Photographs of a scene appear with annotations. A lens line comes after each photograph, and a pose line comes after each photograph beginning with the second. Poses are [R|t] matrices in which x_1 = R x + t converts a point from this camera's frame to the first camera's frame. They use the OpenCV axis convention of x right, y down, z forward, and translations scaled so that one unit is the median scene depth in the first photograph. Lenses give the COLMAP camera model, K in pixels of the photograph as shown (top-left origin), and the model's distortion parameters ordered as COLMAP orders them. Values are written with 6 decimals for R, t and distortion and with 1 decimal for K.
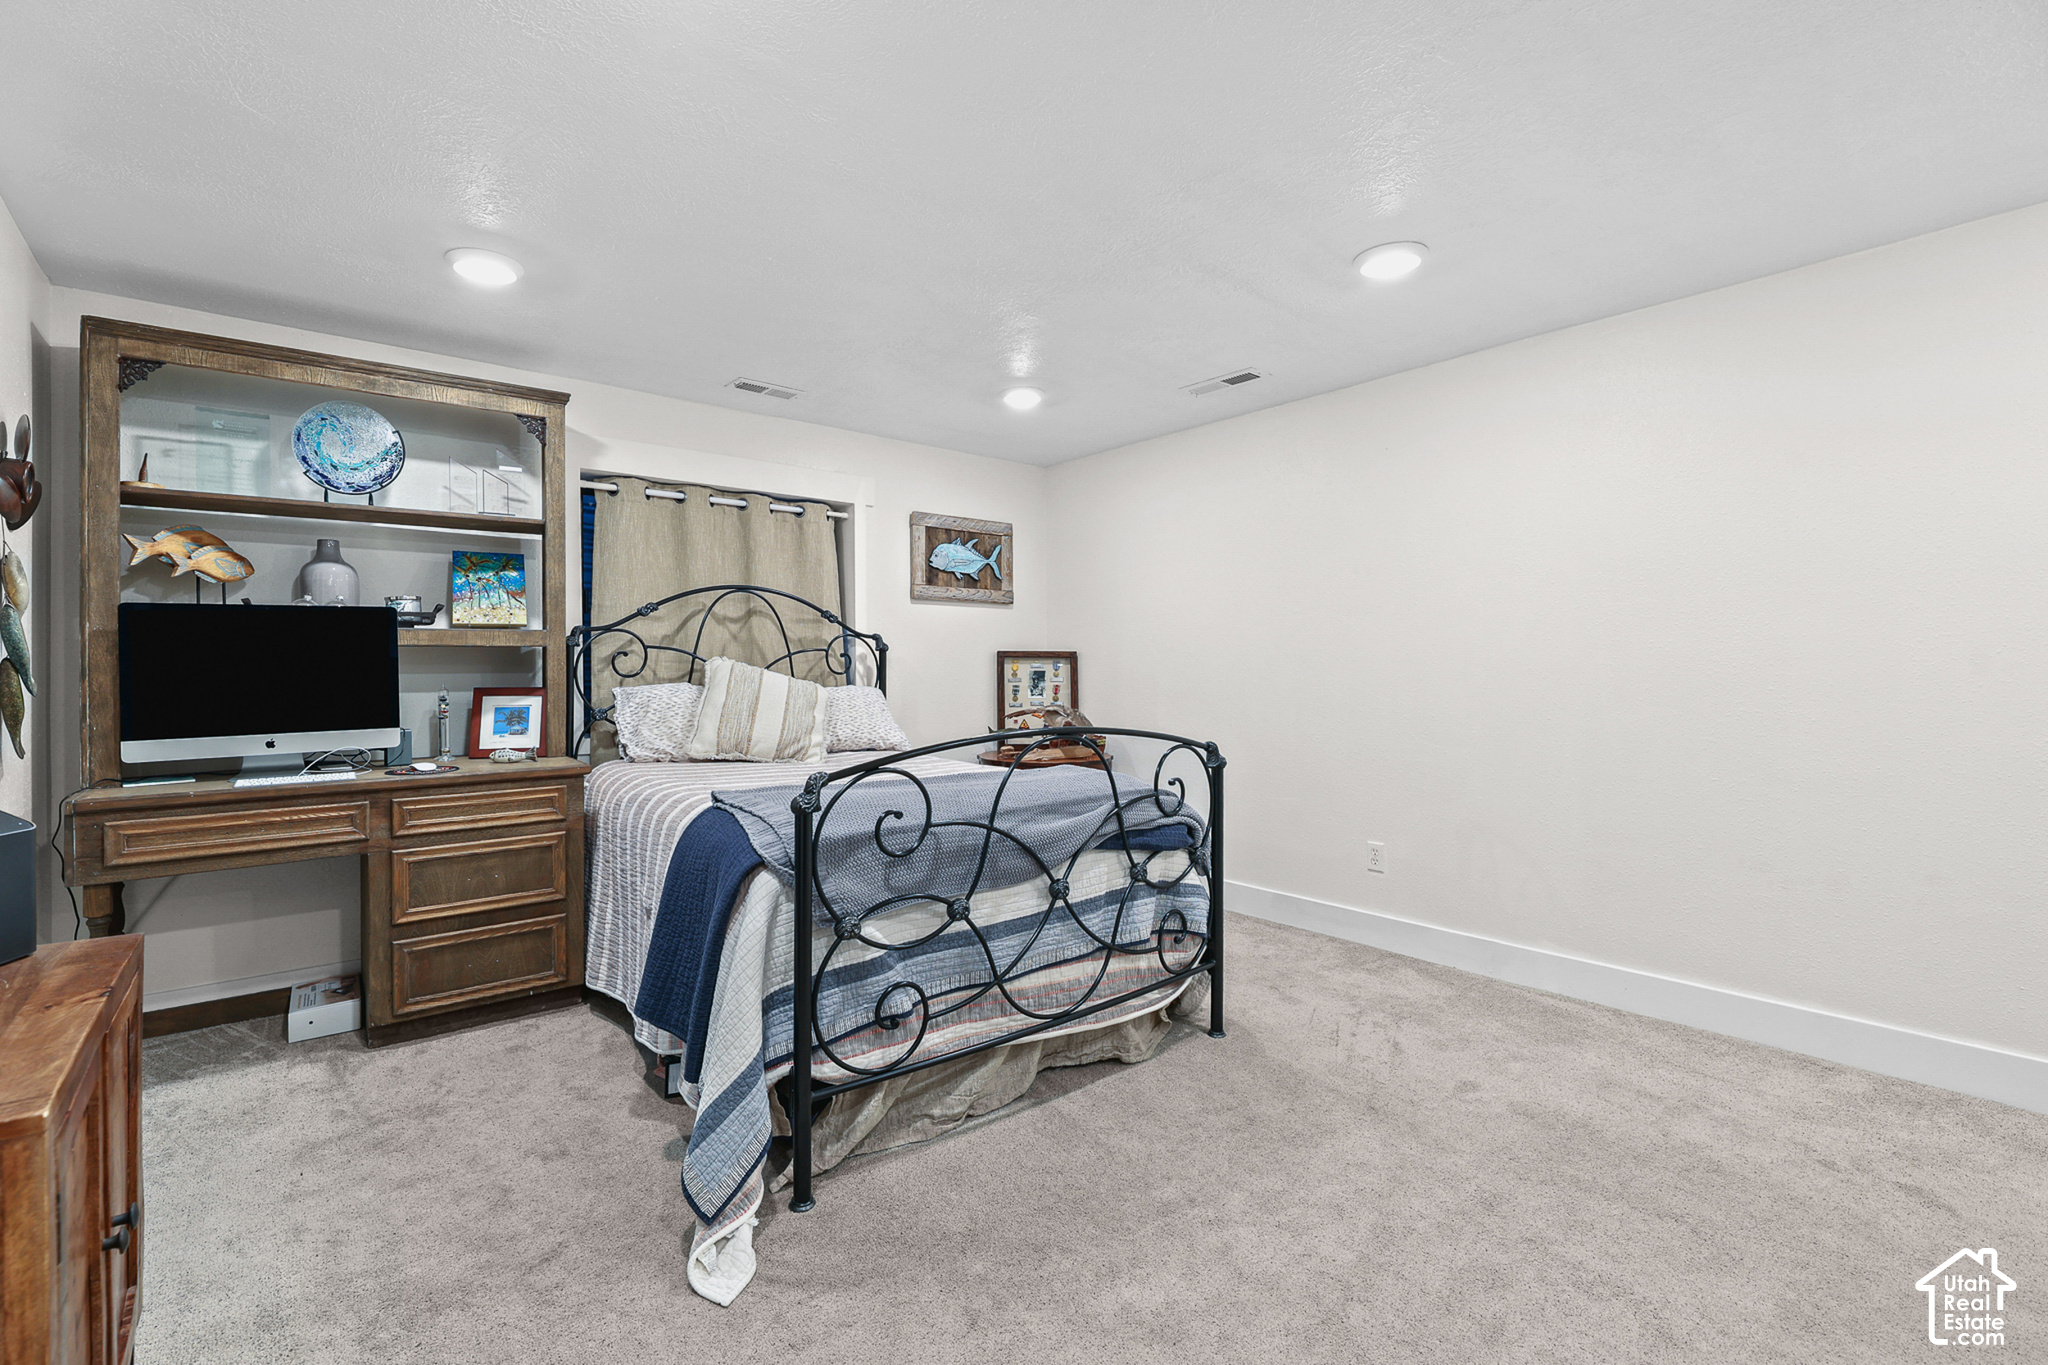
lens RADIAL K [[878.1, 0, 1023.7], [0, 878.1, 654.6], [0, 0, 1]] dist [0.002112, -0.000069]
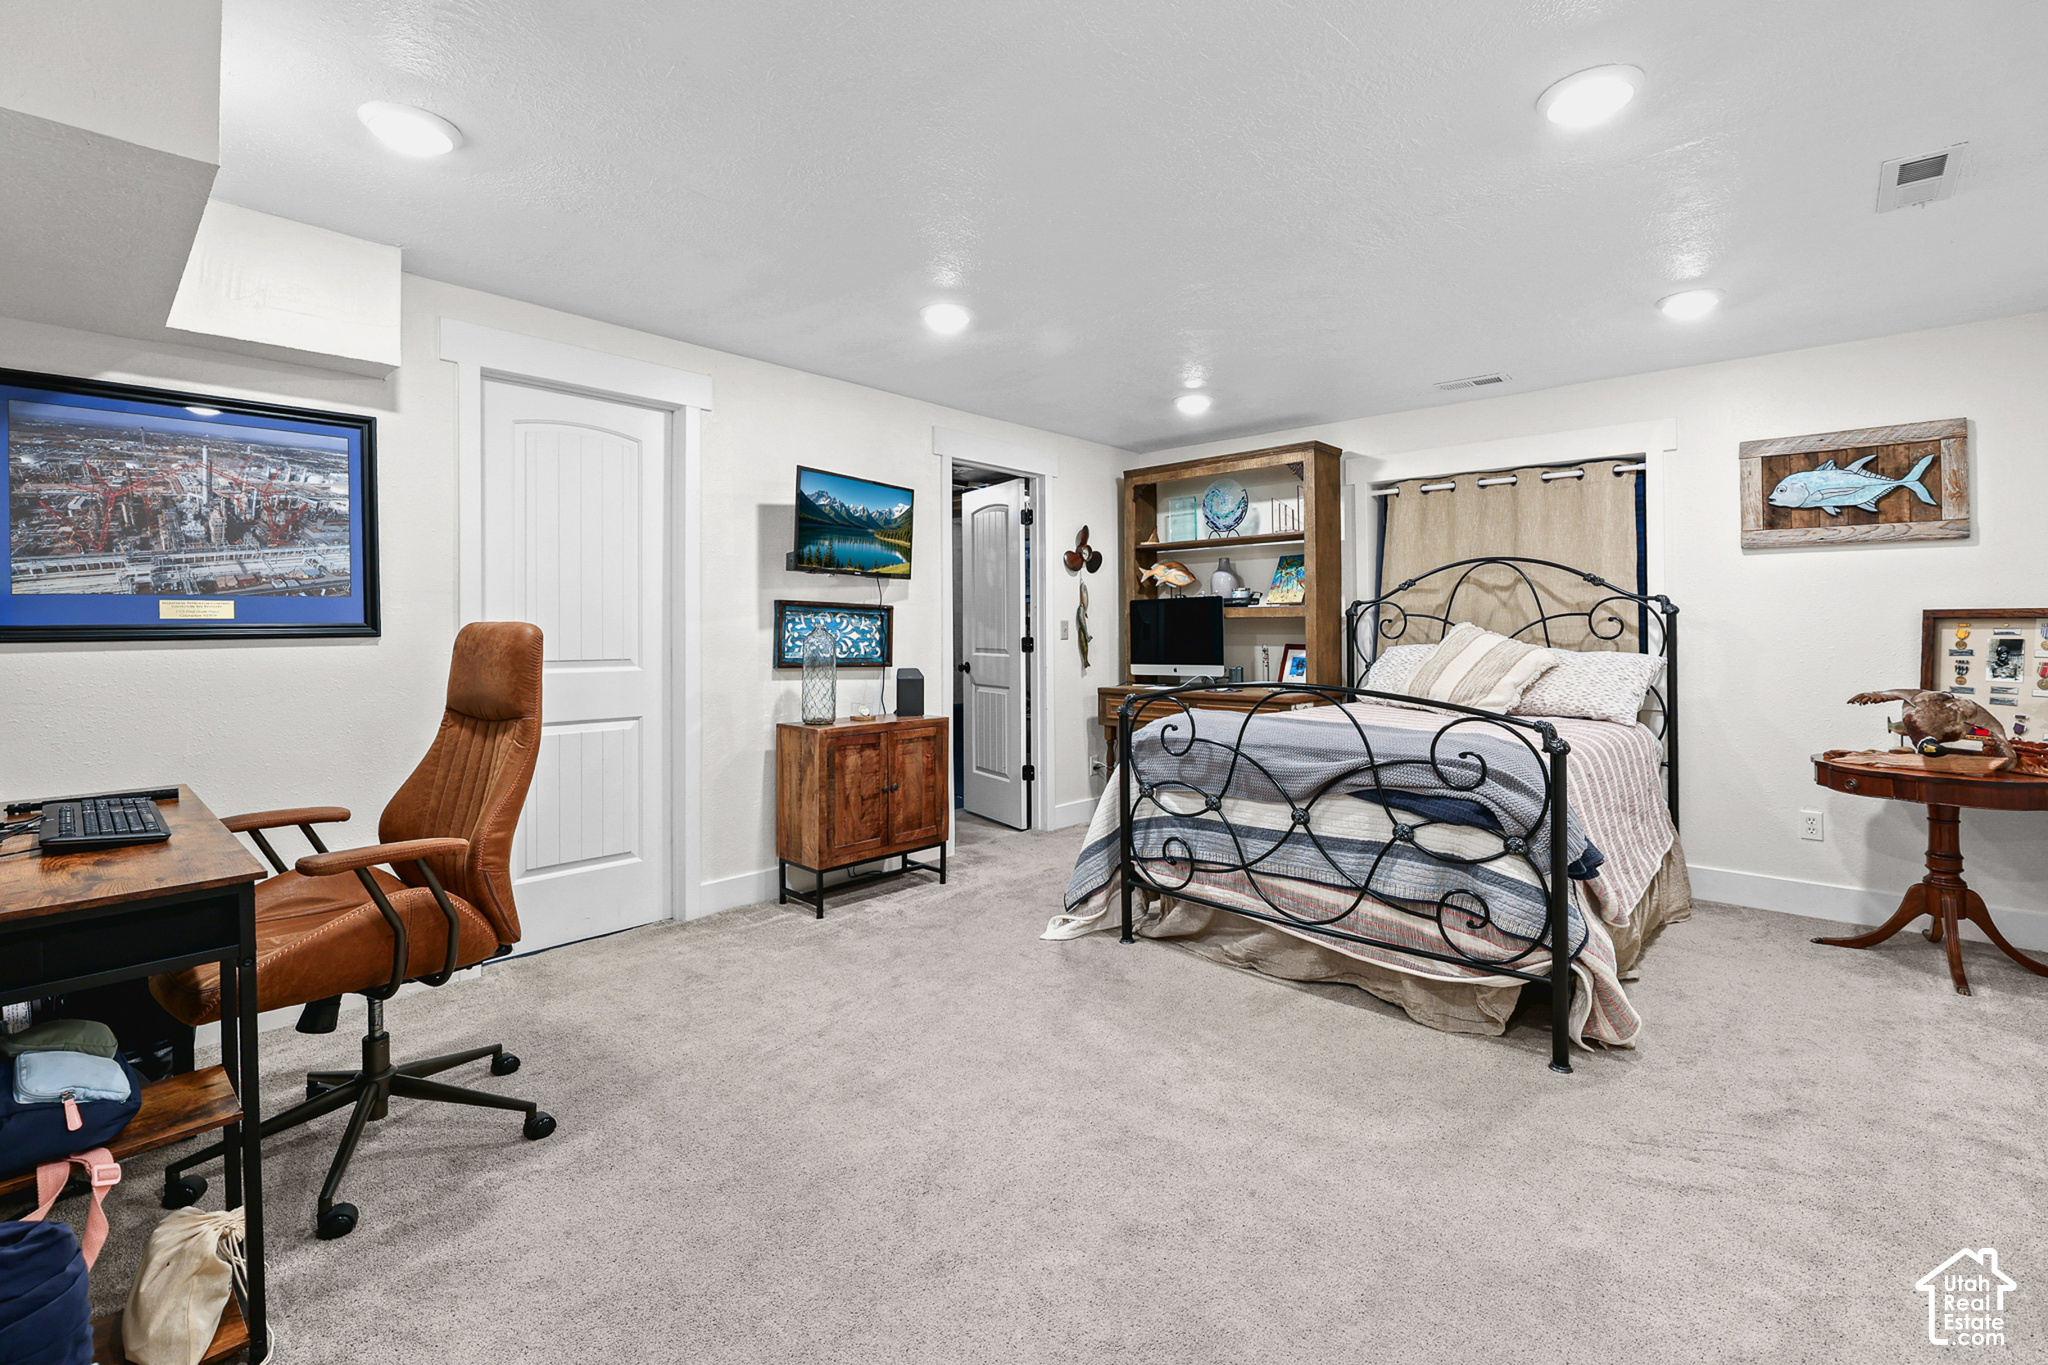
lens RADIAL K [[888.0, 0, 1058.8], [0, 888.0, 631.0], [0, 0, 1]] dist [-0.000069, -0.000156]
pose [[0.184939, 0.004234, -0.982741, 0.965836], [0.012365, 0.999902, 0.006634, -0.000684], [0.982672, -0.013379, 0.184869, 0.370069]]
